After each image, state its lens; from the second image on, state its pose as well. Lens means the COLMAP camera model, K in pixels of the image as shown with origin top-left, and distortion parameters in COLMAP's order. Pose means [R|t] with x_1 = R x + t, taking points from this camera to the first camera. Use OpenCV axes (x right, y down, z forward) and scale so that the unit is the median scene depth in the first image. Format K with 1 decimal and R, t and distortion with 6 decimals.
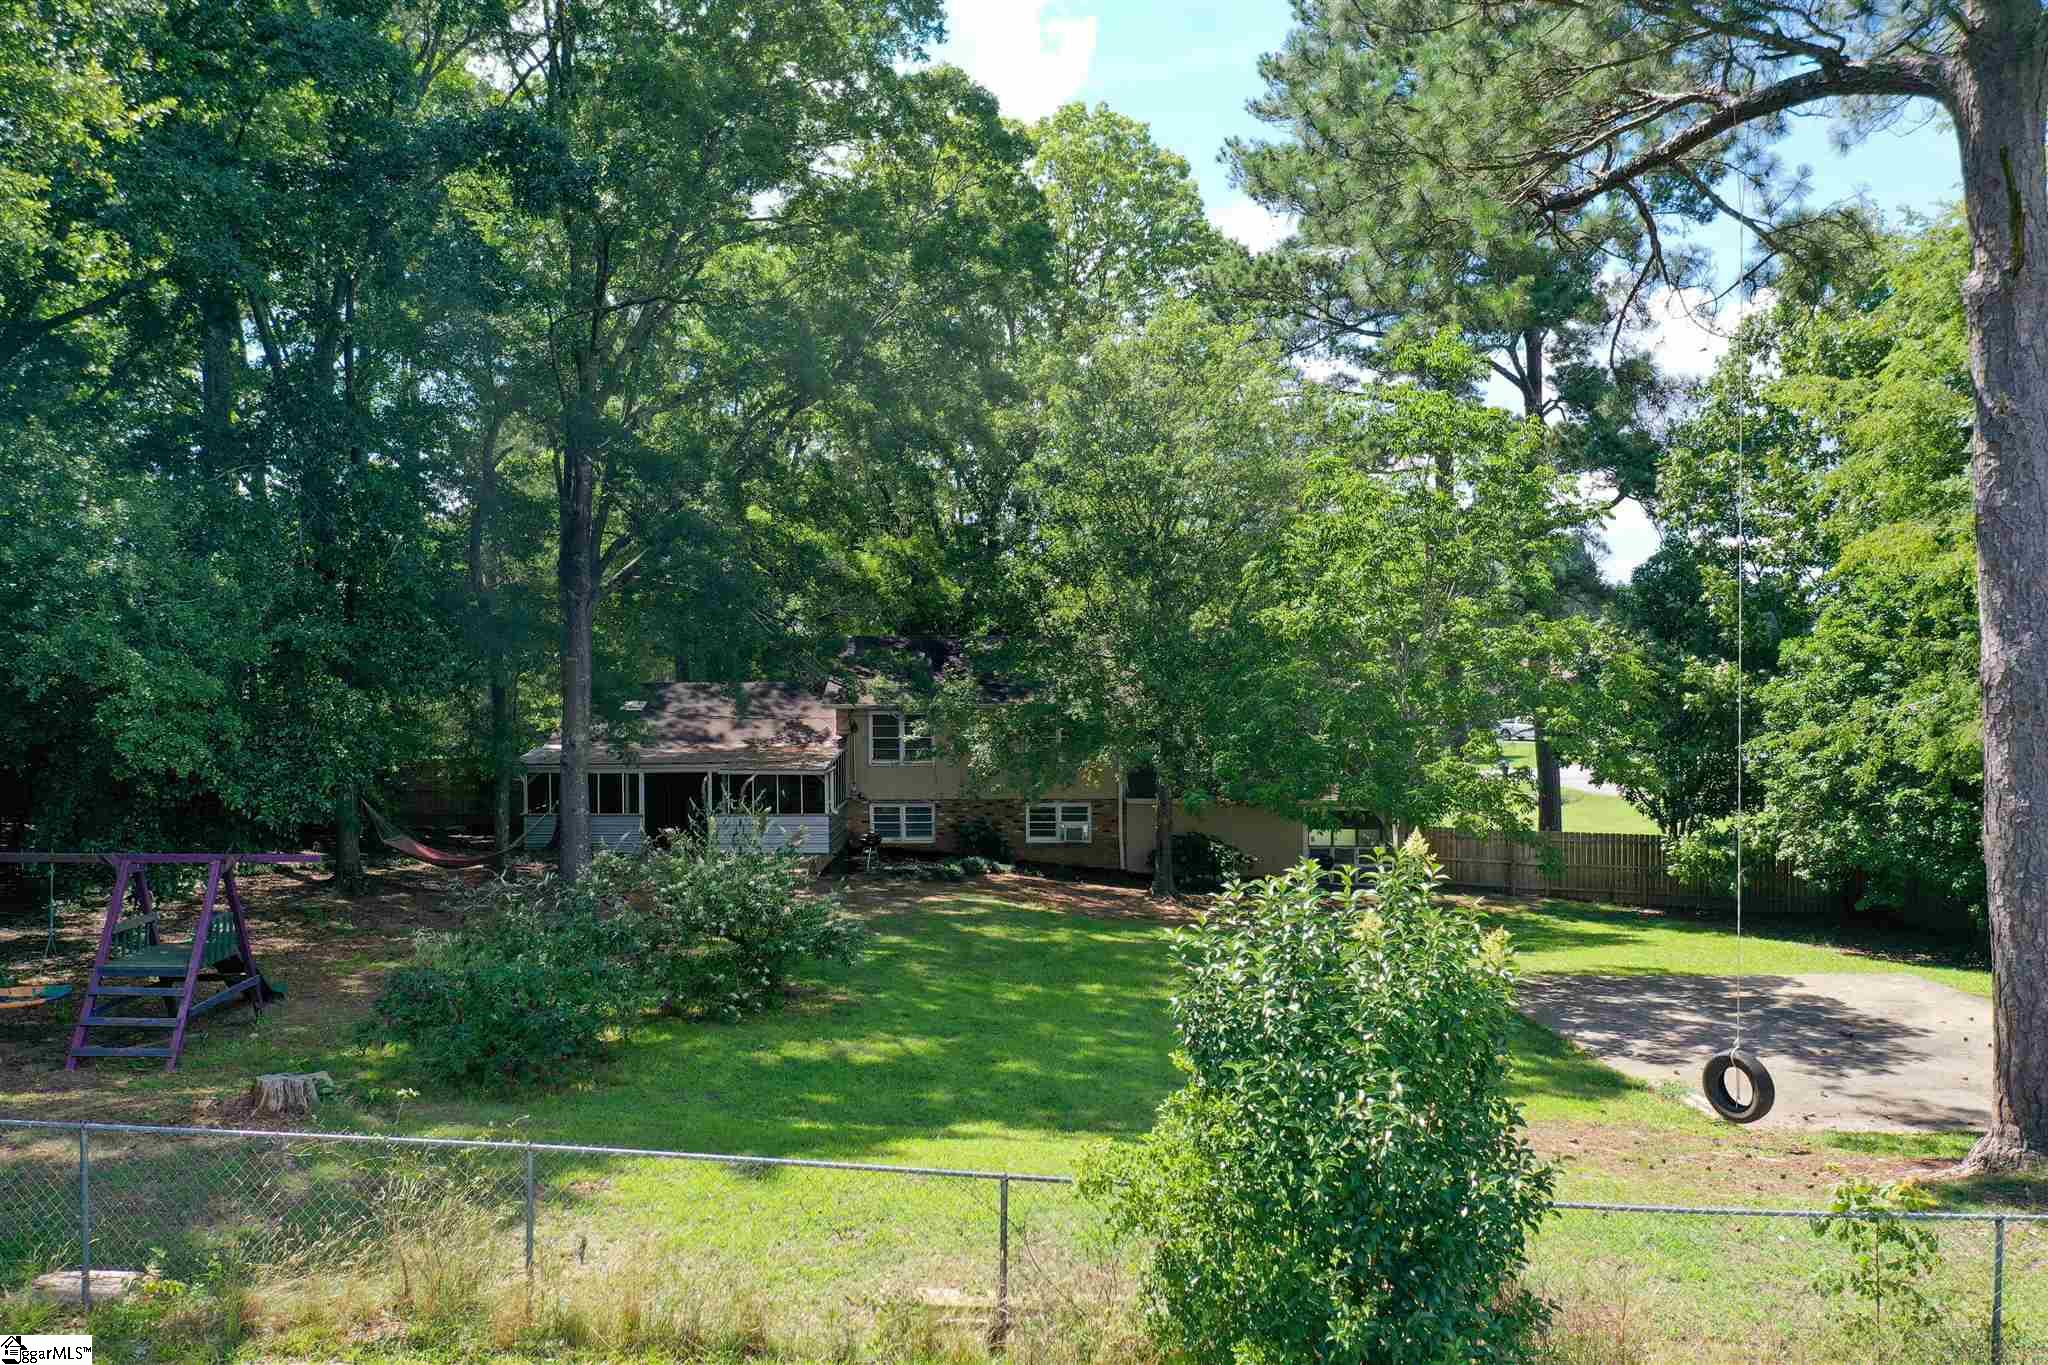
lens RADIAL K [[1739.4, 0, 1056.6], [0, 1739.4, 627.9], [0, 0, 1]] dist [-0.001238, 0.000378]
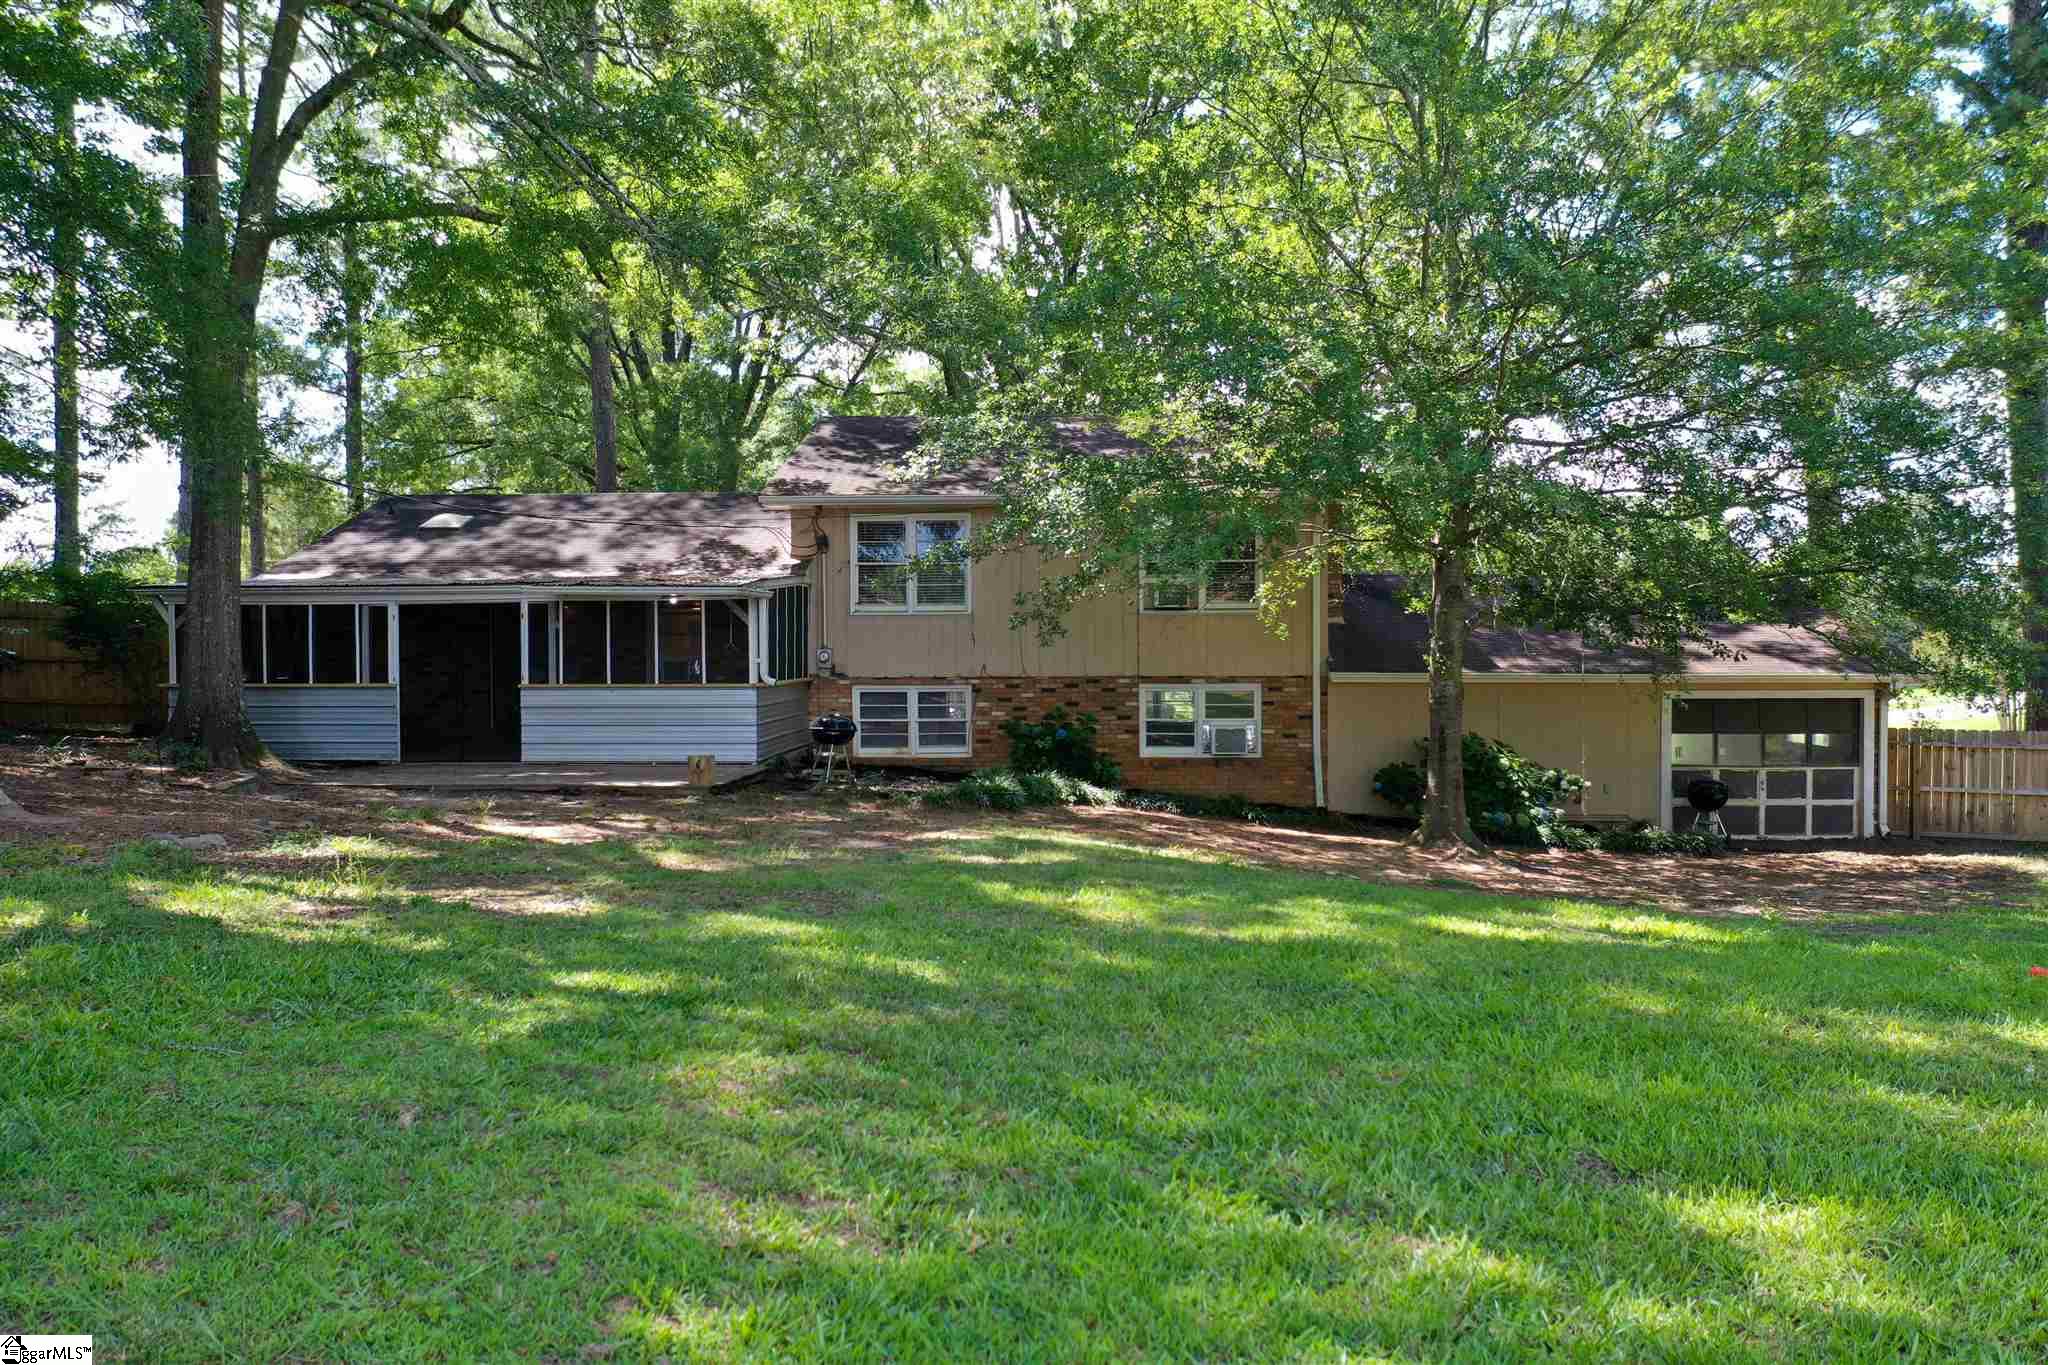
lens RADIAL K [[1628.8, 0, 1024.0], [0, 1628.8, 682.5], [0, 0, 1]] dist [-0.006886, -0.000626]
pose [[0.998281, -0.001214, -0.058590, -0.023835], [0.002492, 0.999760, 0.021747, 0.089887], [0.058550, -0.021856, 0.998045, 0.496687]]
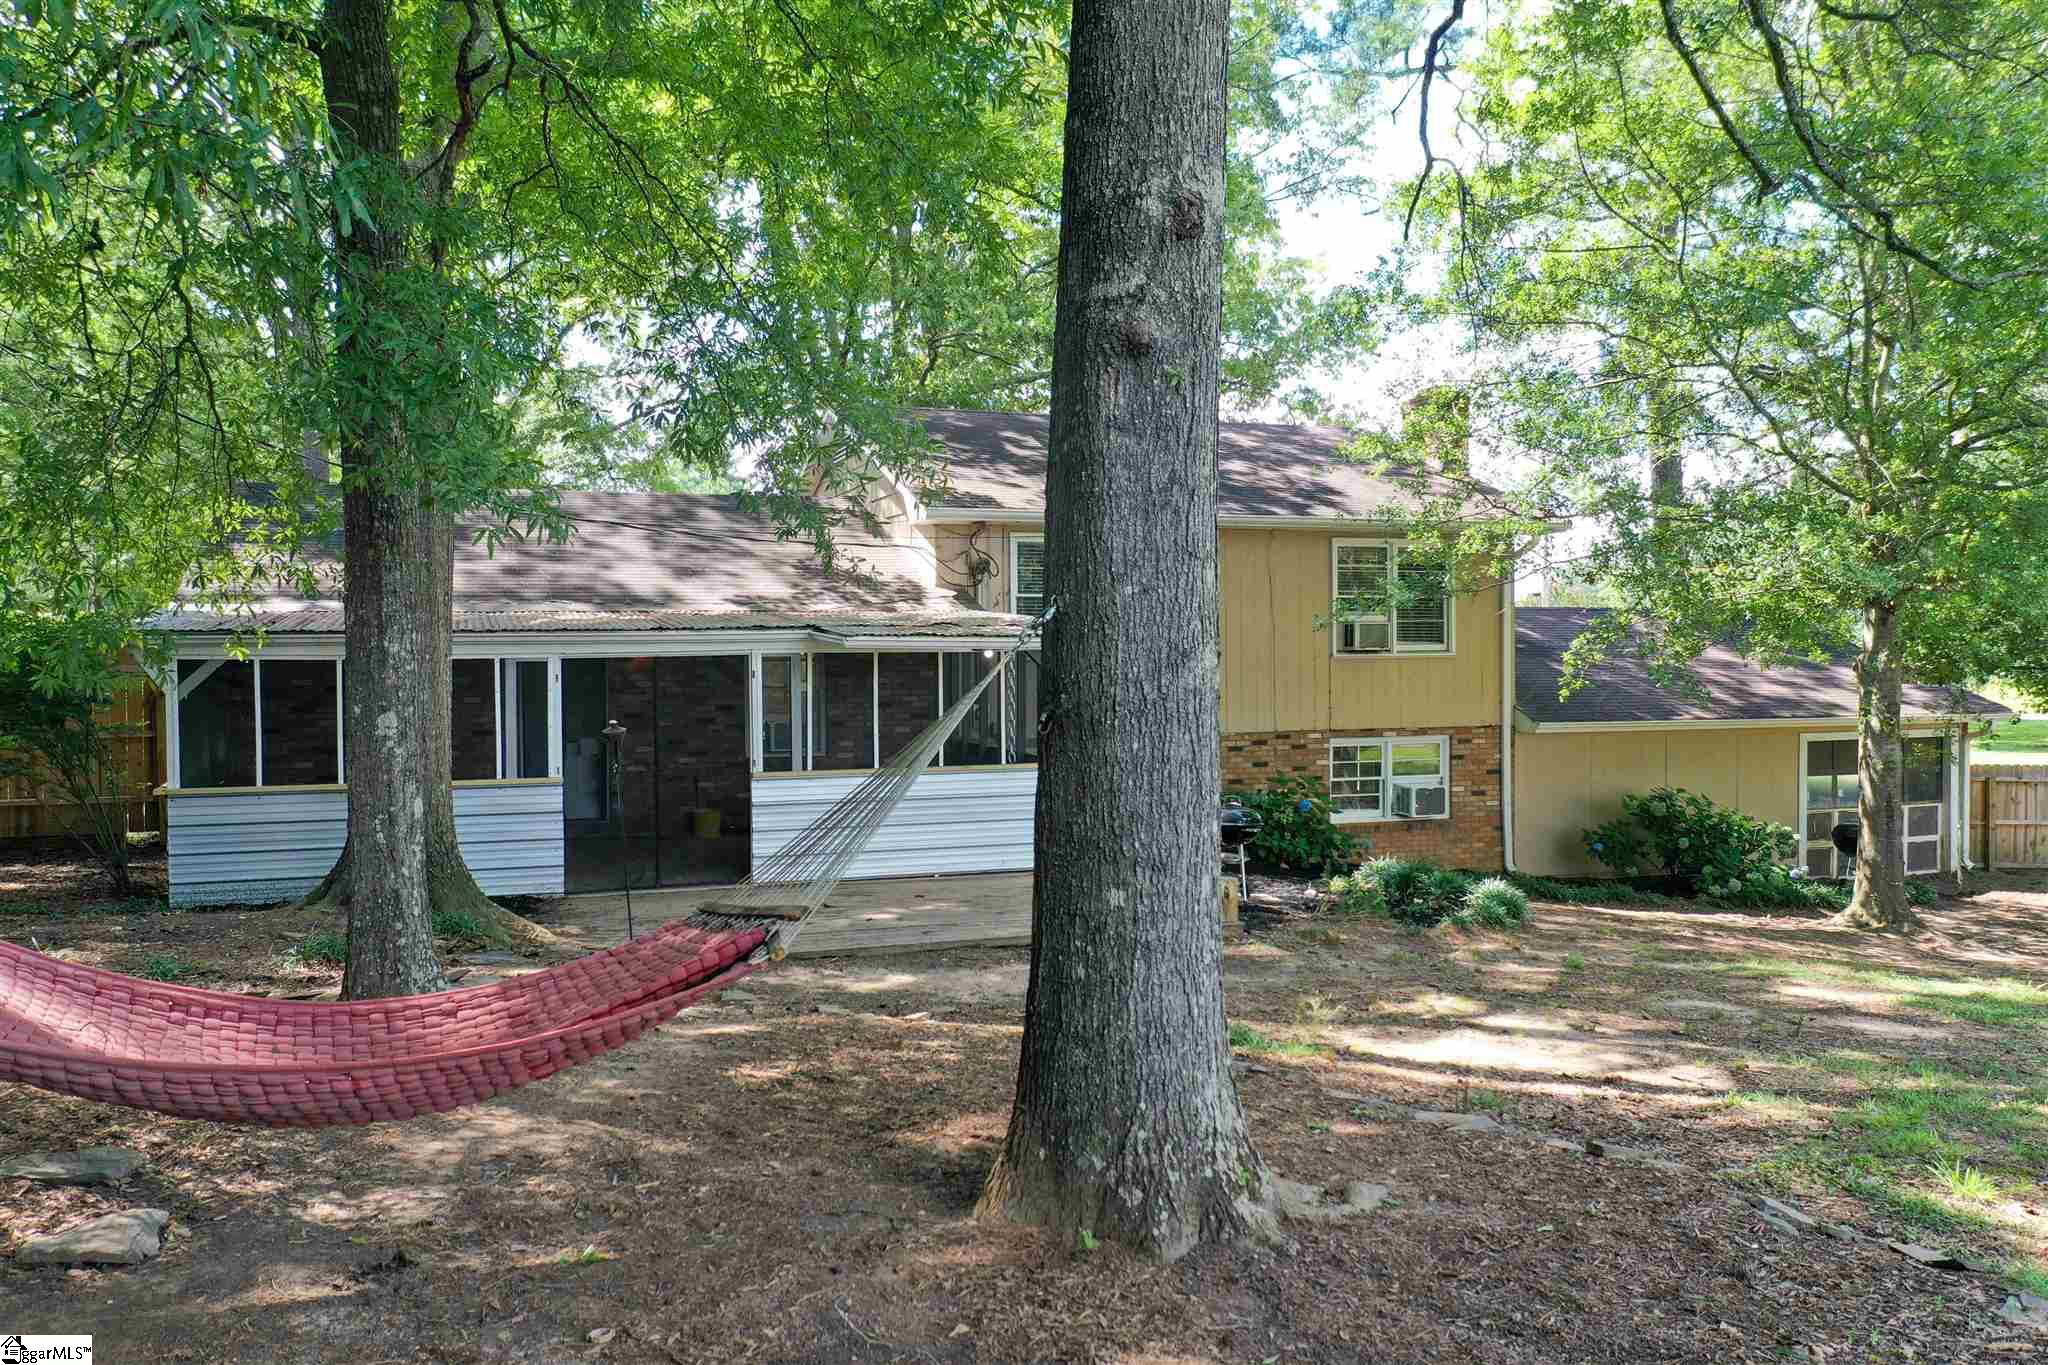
lens RADIAL K [[1628.8, 0, 1024.0], [0, 1628.8, 682.5], [0, 0, 1]] dist [-0.006886, -0.000626]
pose [[0.944600, -0.012344, 0.327991, -0.238707], [0.004269, 0.999670, 0.025327, 0.074952], [-0.328196, -0.022524, 0.944341, 0.621059]]
